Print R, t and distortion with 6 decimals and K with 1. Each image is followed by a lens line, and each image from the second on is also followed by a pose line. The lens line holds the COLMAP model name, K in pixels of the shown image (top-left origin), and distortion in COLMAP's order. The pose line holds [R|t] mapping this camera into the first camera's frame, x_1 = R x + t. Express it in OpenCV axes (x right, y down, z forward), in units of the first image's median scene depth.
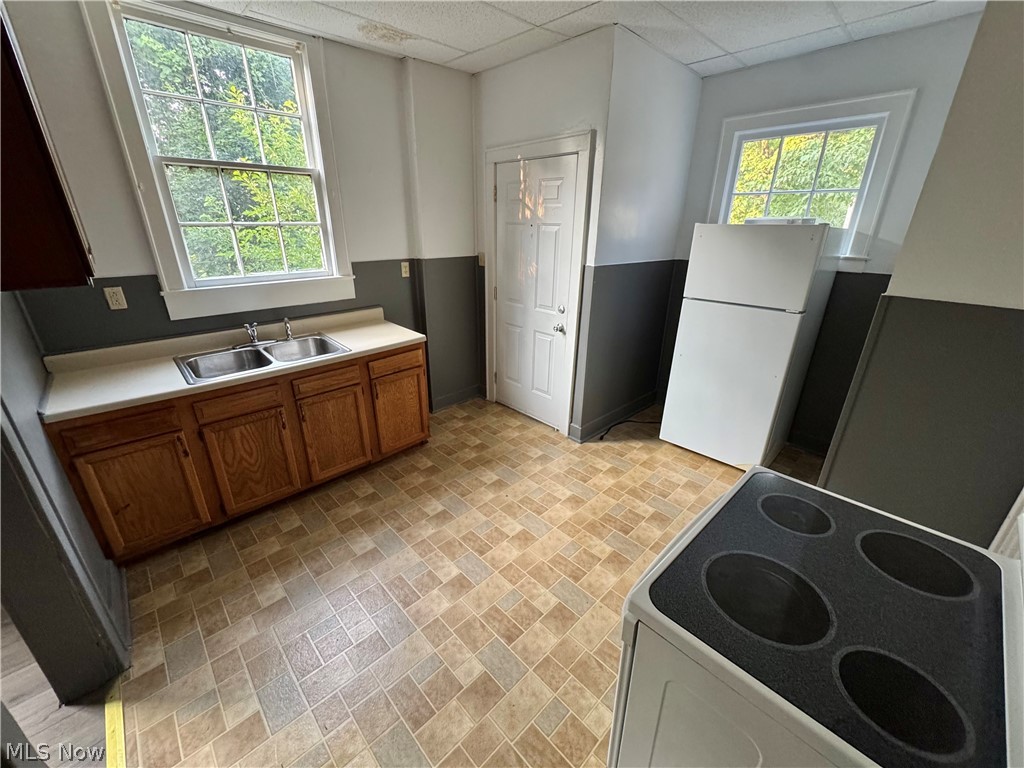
lens RADIAL K [[409.6, 0, 512.7], [0, 409.6, 385.1], [0, 0, 1]] dist [-0.003797, 0.000090]
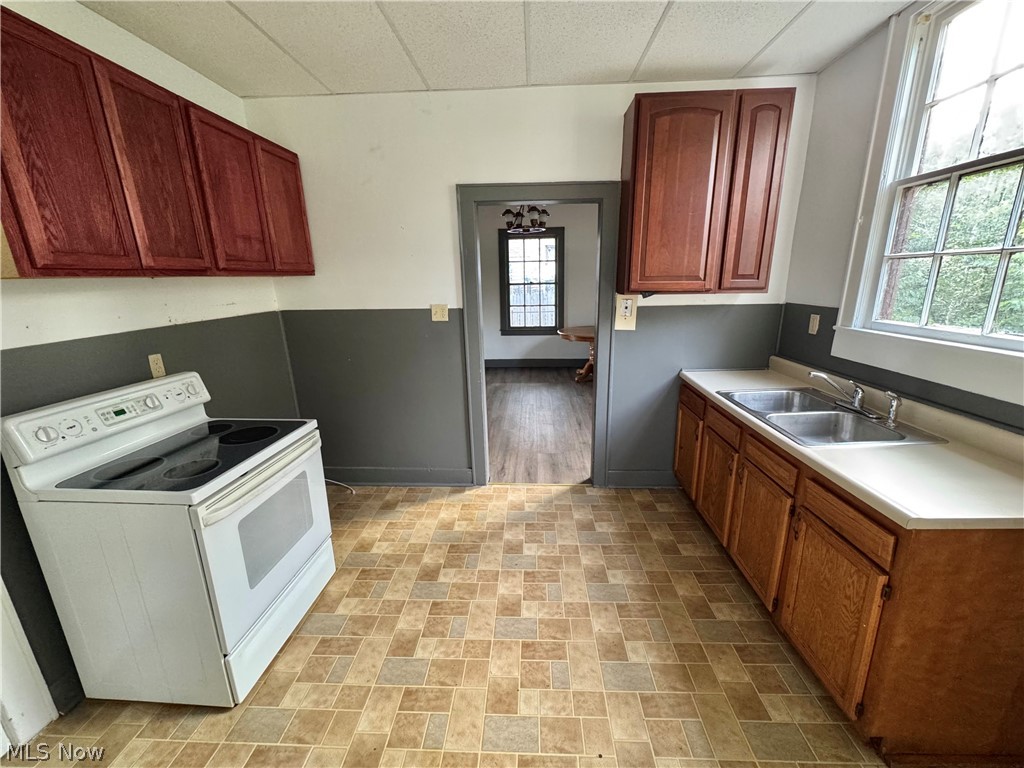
lens RADIAL K [[409.6, 0, 512.7], [0, 409.6, 385.1], [0, 0, 1]] dist [-0.003797, 0.000090]
pose [[-0.729219, 0.183394, -0.659247, 0.342599], [-0.236839, 0.836226, 0.494604, -0.376588], [0.641987, 0.516810, -0.566357, 1.038818]]
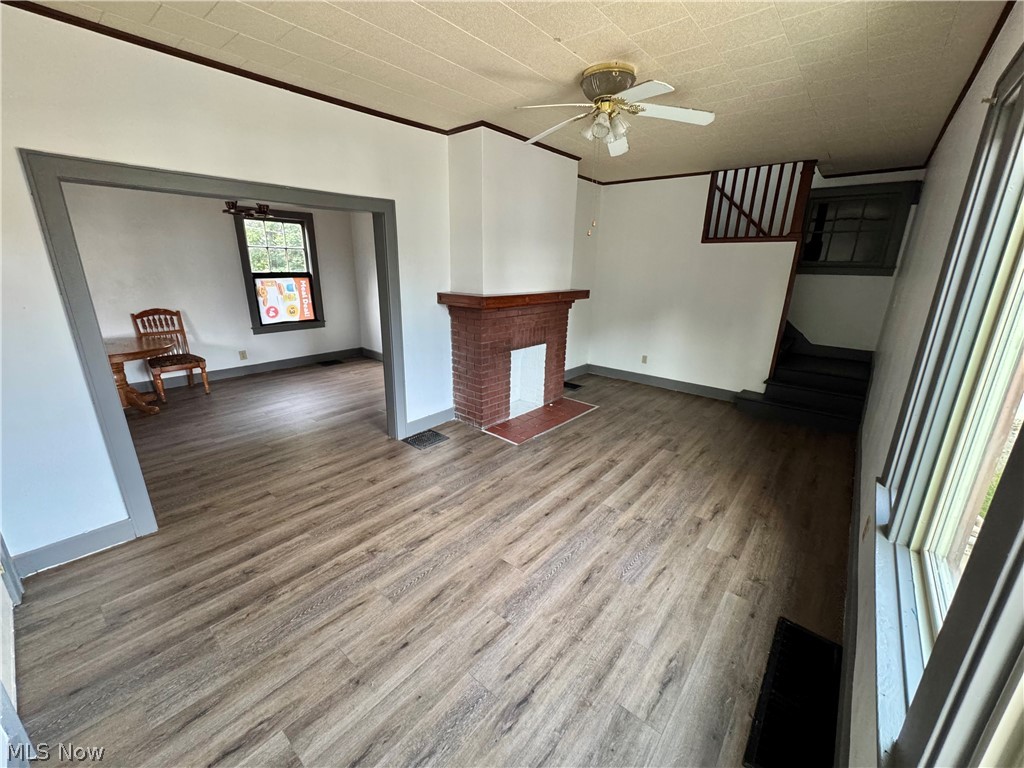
lens RADIAL K [[409.6, 0, 512.7], [0, 409.6, 385.1], [0, 0, 1]] dist [-0.003797, 0.000090]
pose [[0.994244, -0.021362, 0.104993, -0.223165], [0.030514, 0.995797, -0.086350, 0.847180], [-0.102707, 0.089057, 0.990717, -2.146926]]
